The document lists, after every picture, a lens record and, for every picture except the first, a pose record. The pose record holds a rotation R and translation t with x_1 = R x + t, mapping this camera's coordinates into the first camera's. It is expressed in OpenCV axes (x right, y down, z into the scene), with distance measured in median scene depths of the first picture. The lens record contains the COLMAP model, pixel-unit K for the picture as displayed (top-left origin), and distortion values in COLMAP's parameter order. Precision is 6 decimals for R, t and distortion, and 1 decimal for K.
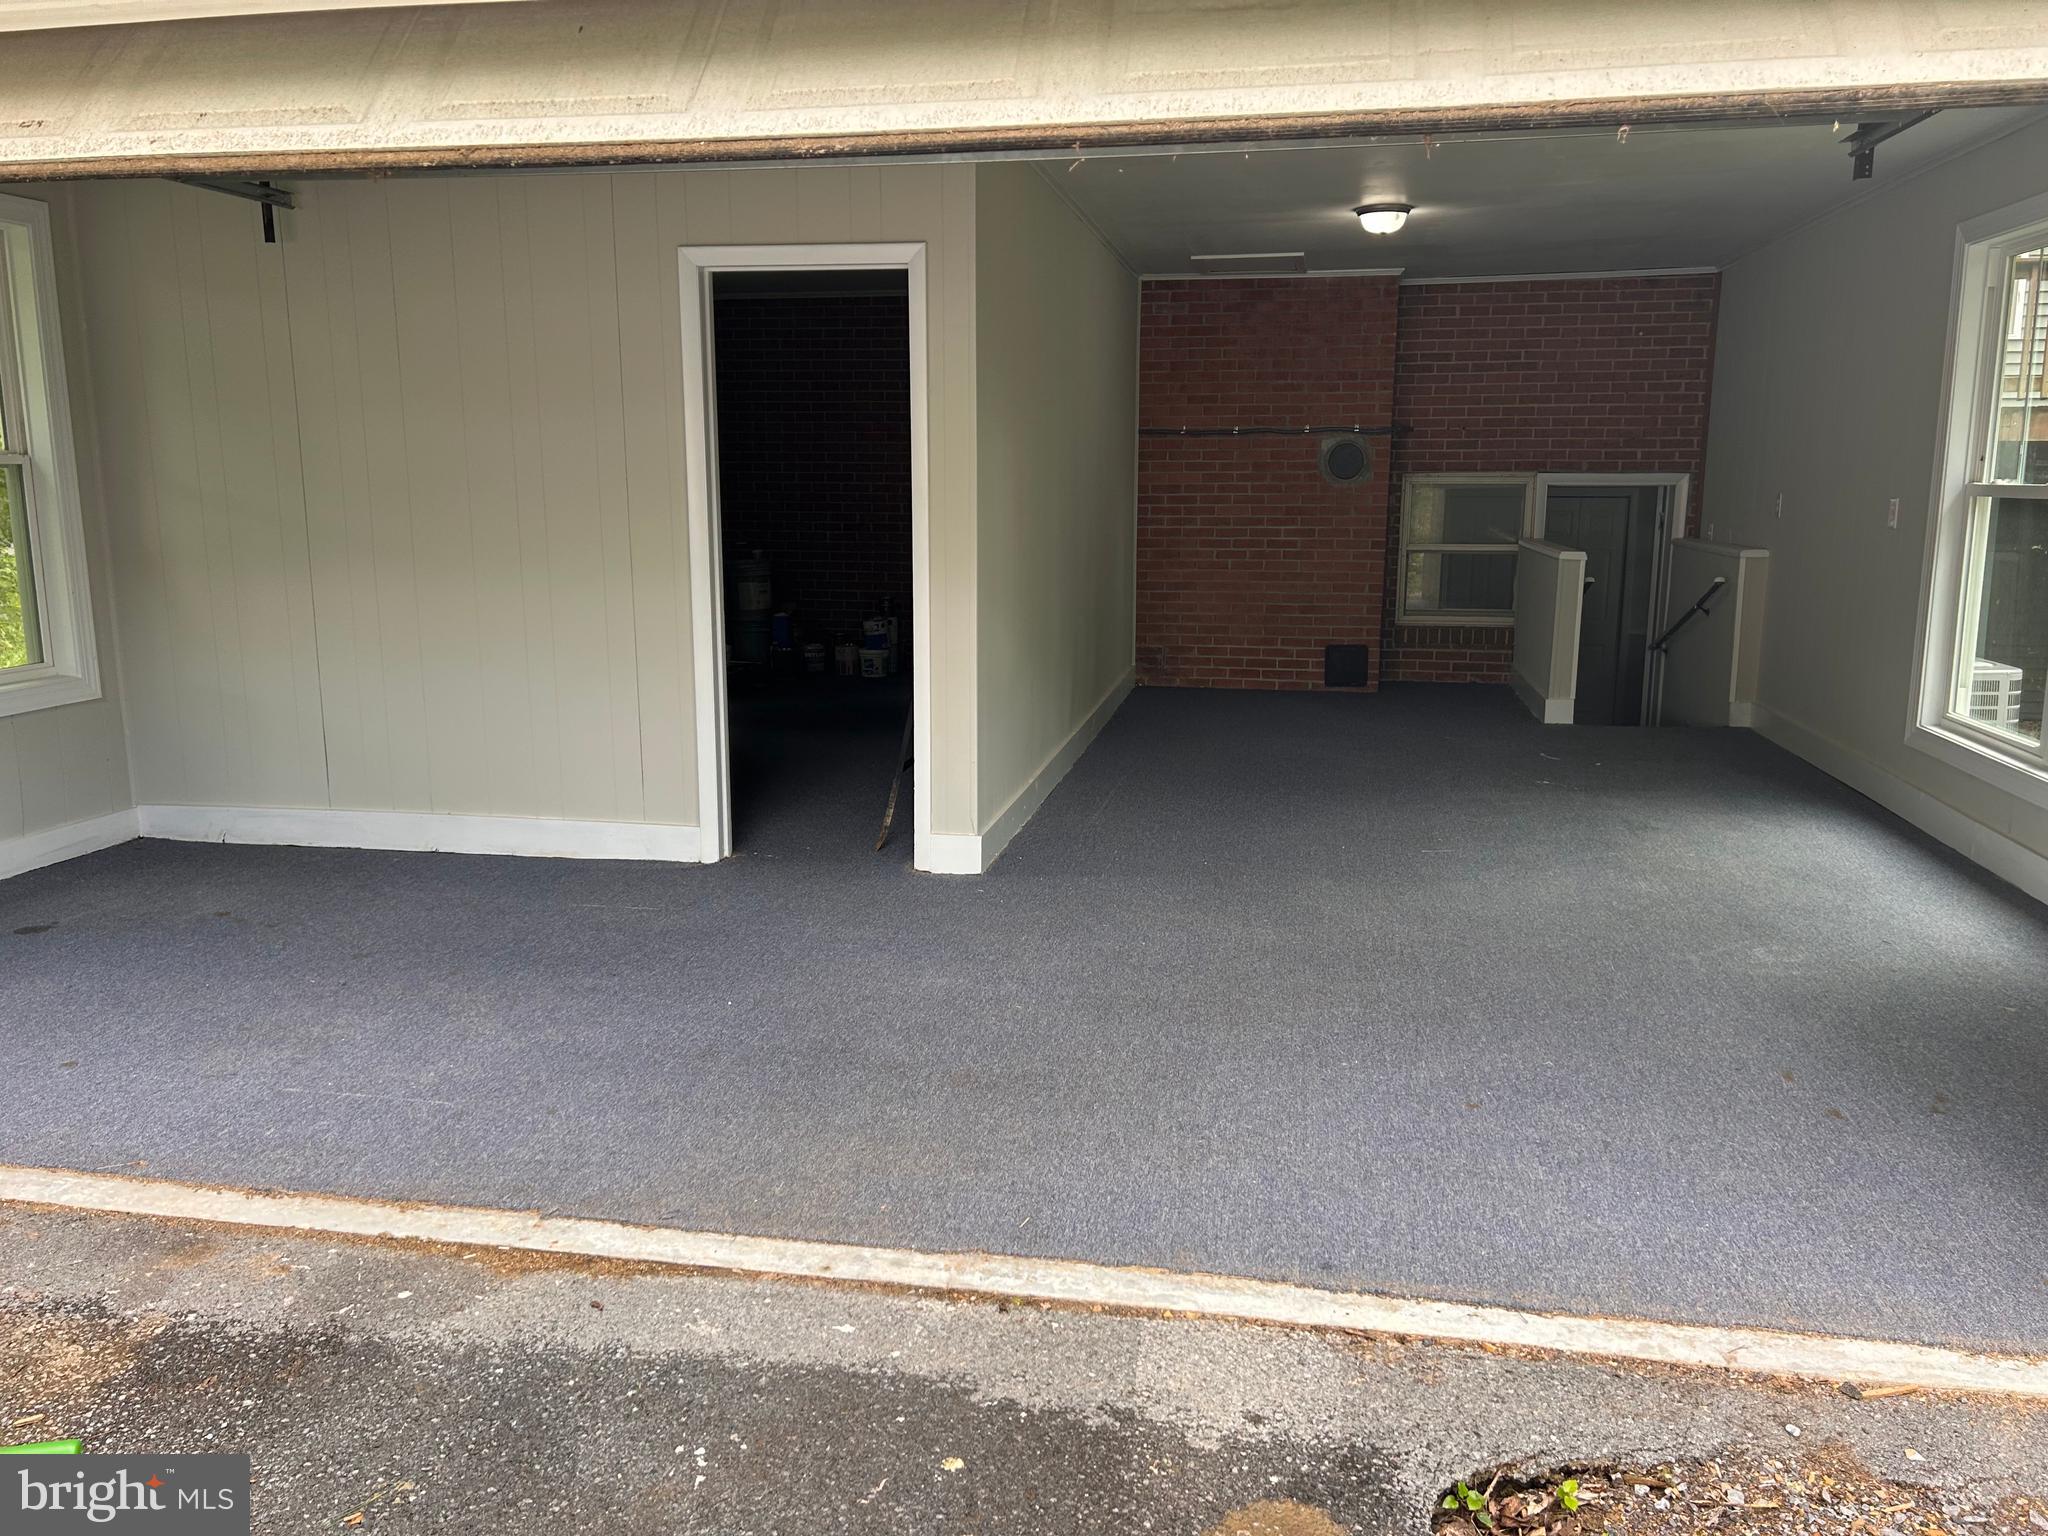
lens RADIAL K [[1540.2, 0, 1041.0], [0, 1540.2, 759.4], [0, 0, 1]] dist [0.062064, -0.071059]
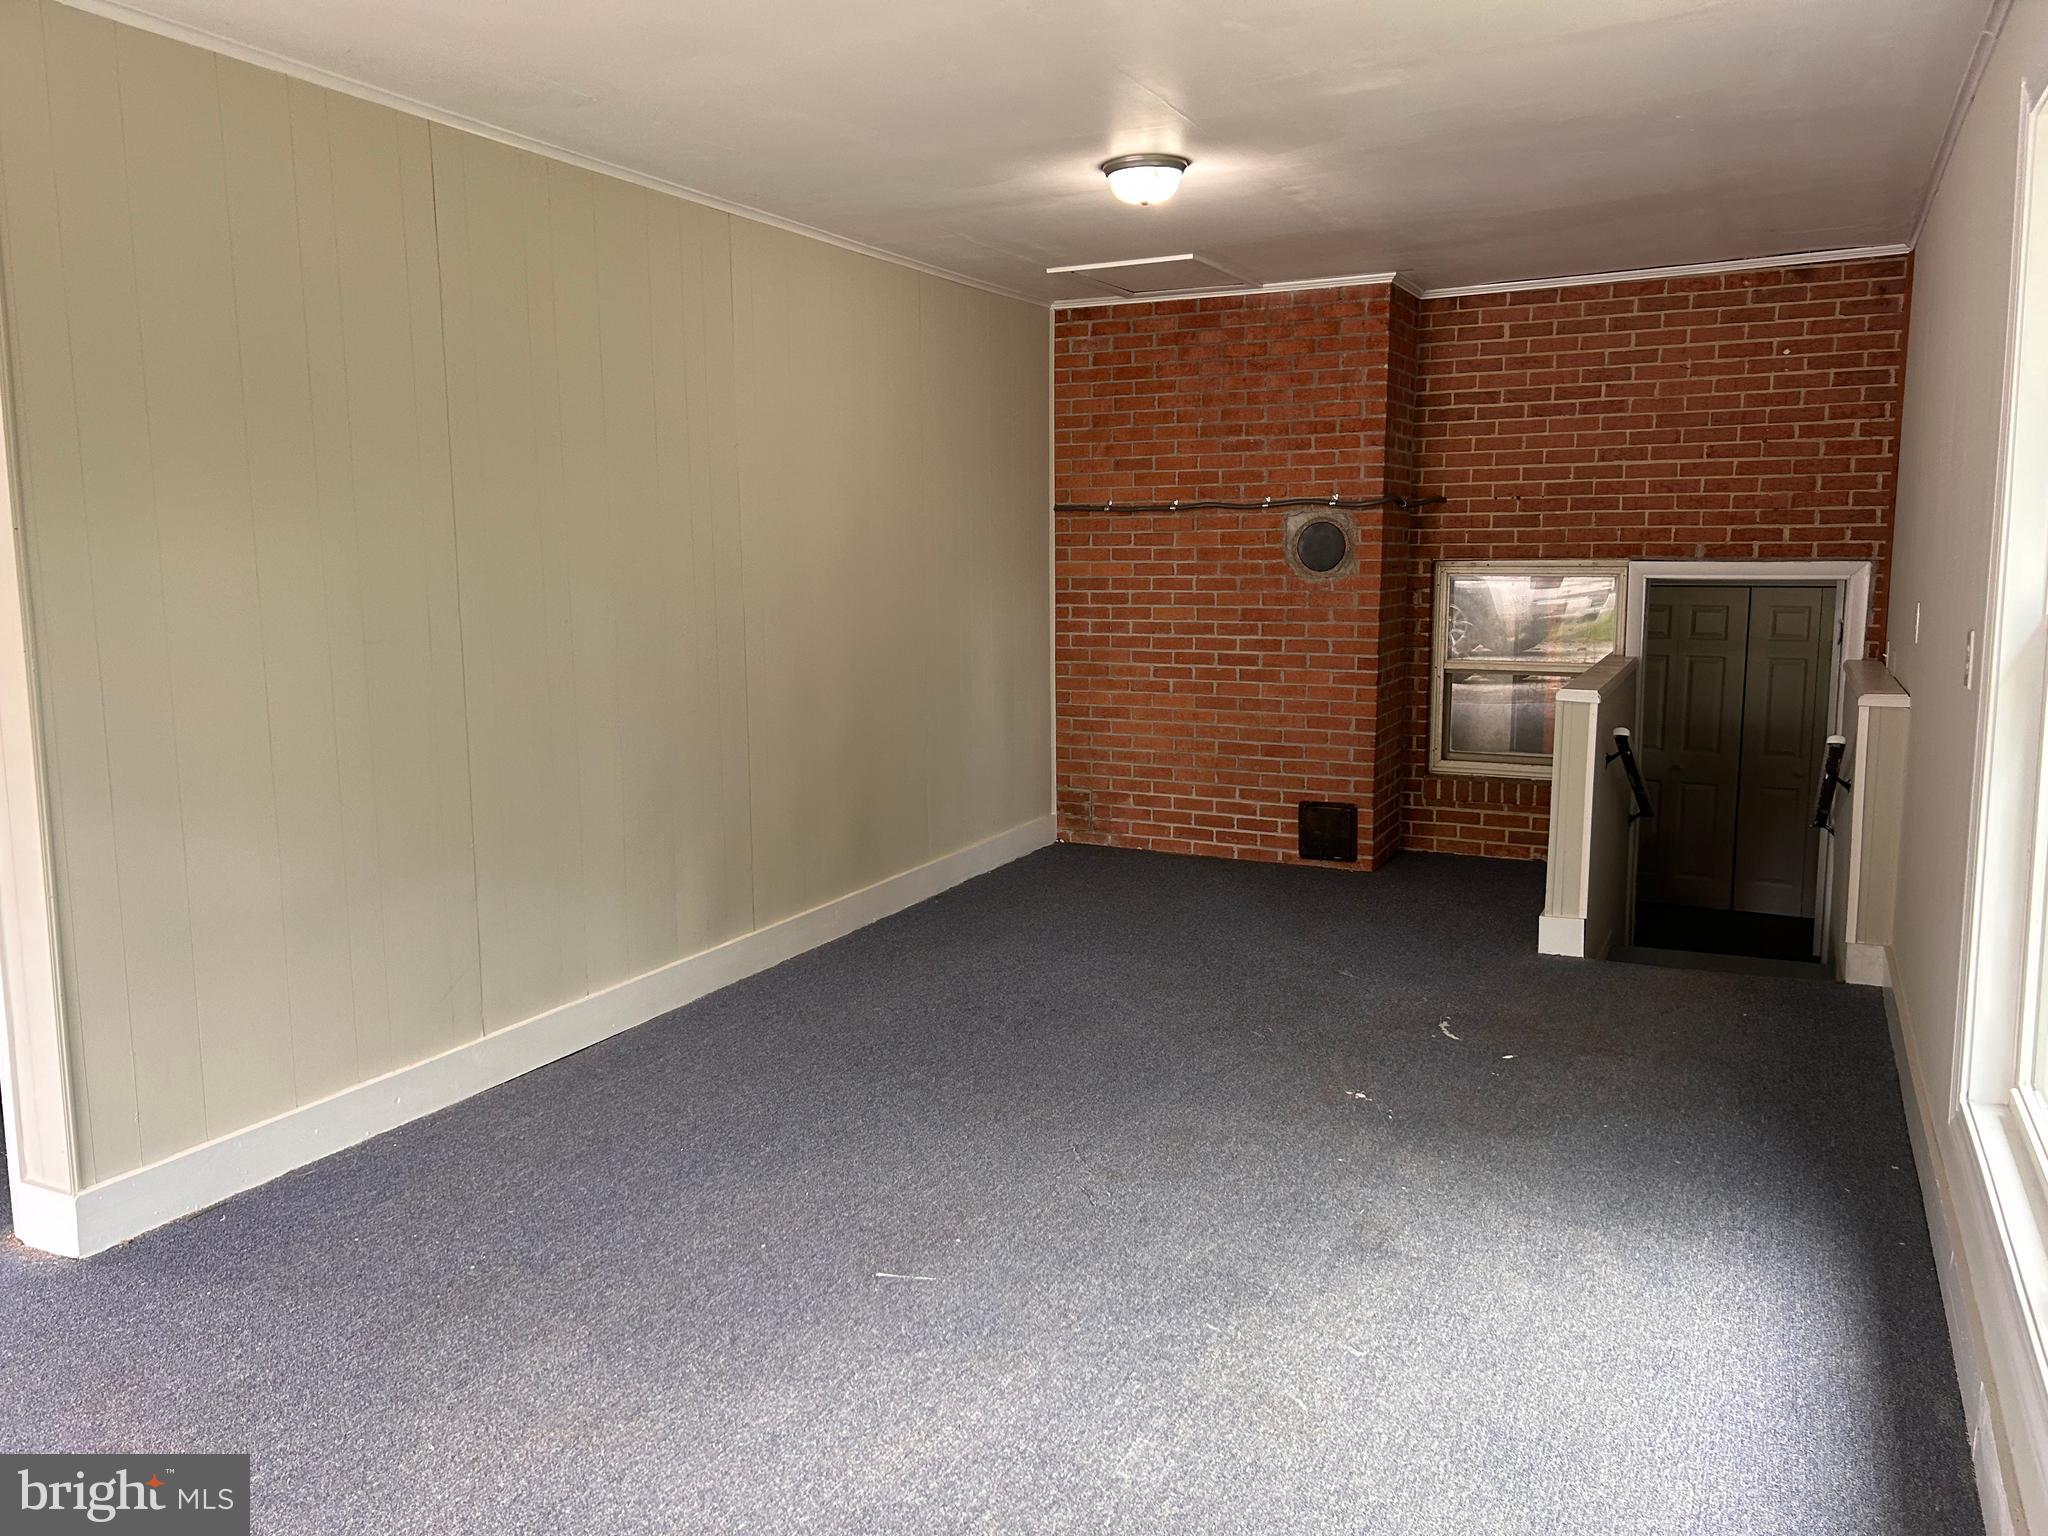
lens RADIAL K [[1540.2, 0, 998.7], [0, 1540.2, 759.3], [0, 0, 1]] dist [0.062064, -0.071059]
pose [[0.958457, 0.032683, -0.283360, 0.257315], [-0.045205, 0.998264, -0.037761, -0.061133], [0.281633, 0.049002, 0.958270, 0.280448]]
